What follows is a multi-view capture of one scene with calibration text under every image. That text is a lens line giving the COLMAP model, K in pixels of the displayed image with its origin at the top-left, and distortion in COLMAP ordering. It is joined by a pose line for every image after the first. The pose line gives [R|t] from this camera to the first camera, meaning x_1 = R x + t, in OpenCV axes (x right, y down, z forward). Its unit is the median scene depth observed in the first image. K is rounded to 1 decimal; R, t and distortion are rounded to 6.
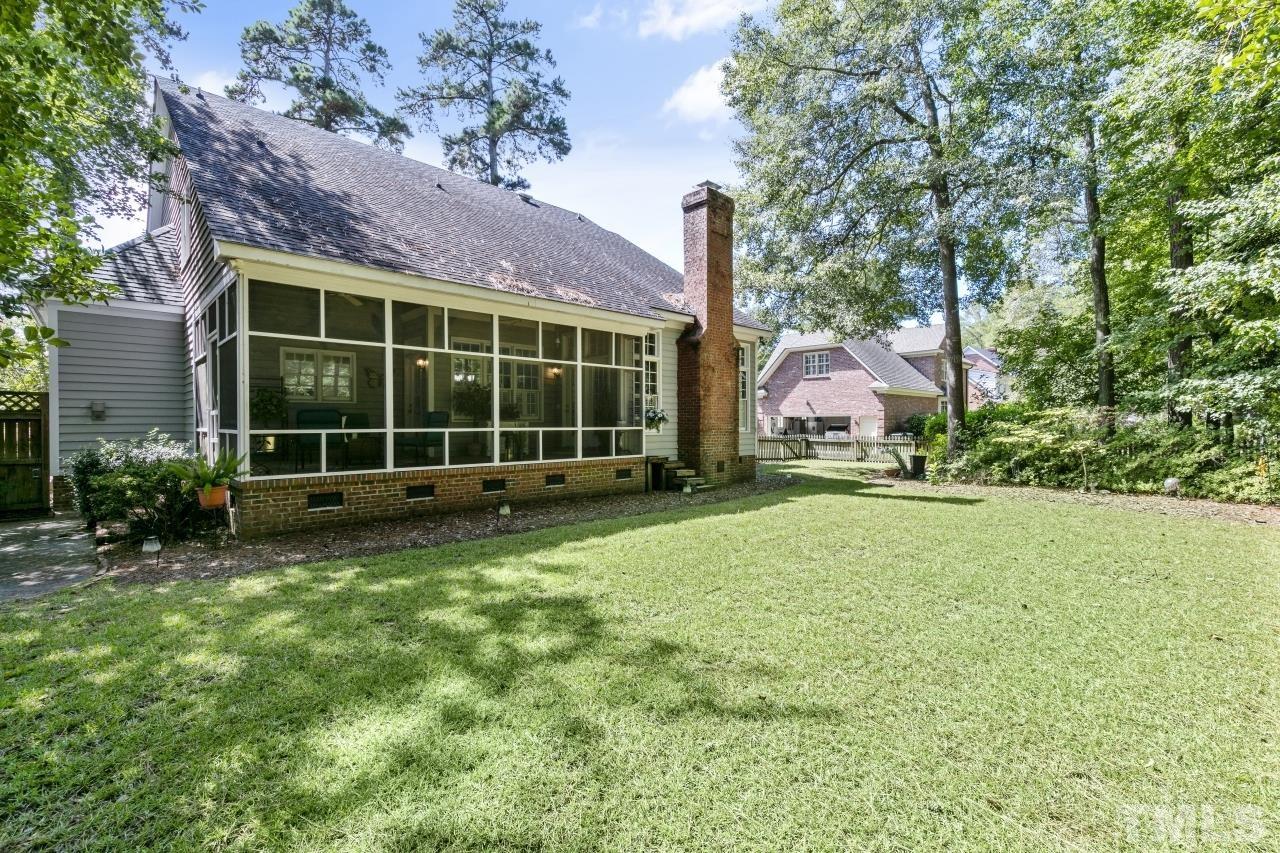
lens RADIAL K [[558.4, 0, 640.7], [0, 558.4, 426.4], [0, 0, 1]] dist [-0.007893, 0.000107]
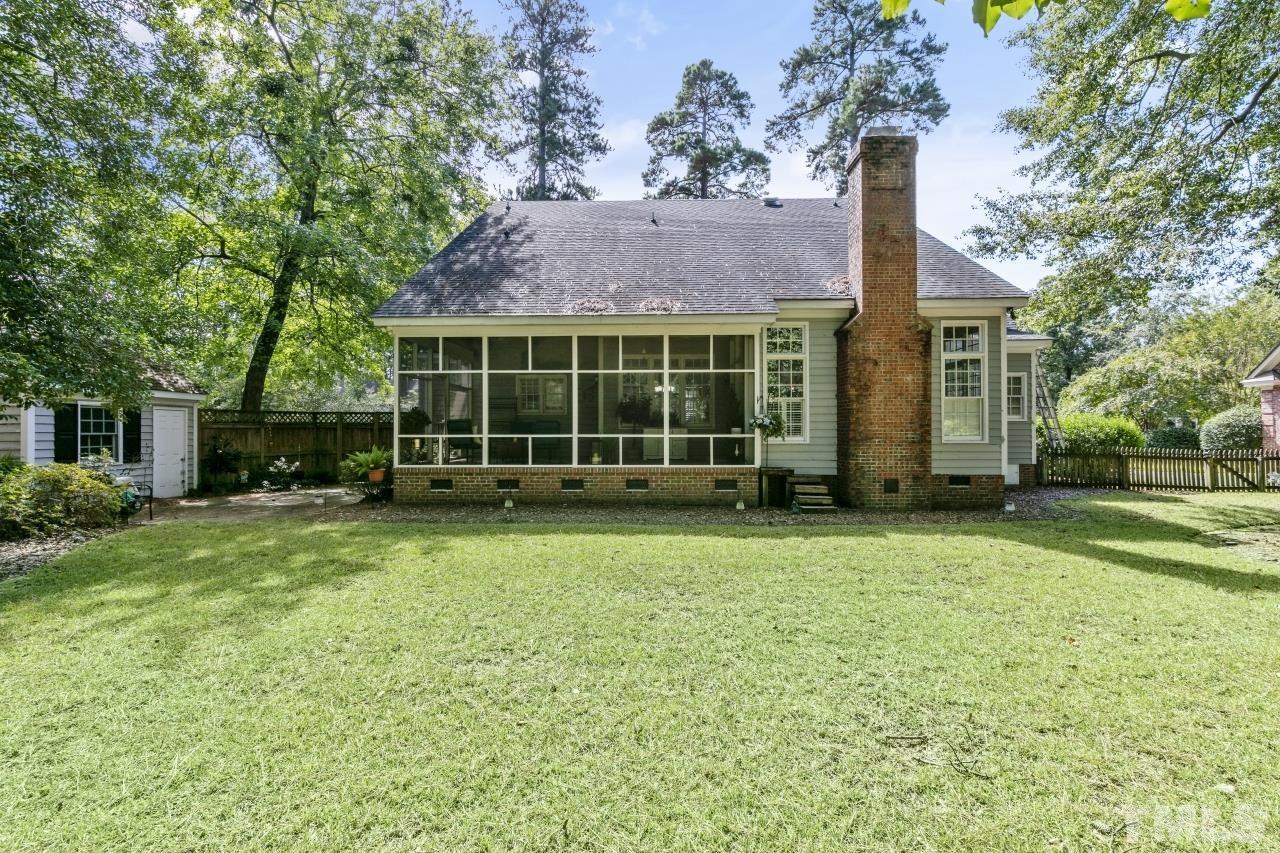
lens RADIAL K [[558.4, 0, 640.4], [0, 558.4, 428.4], [0, 0, 1]] dist [-0.007893, 0.000107]
pose [[0.692337, -0.003497, -0.721566, 0.481262], [-0.003797, 0.999957, -0.008489, -0.000531], [0.721564, 0.008617, 0.692294, 0.220186]]
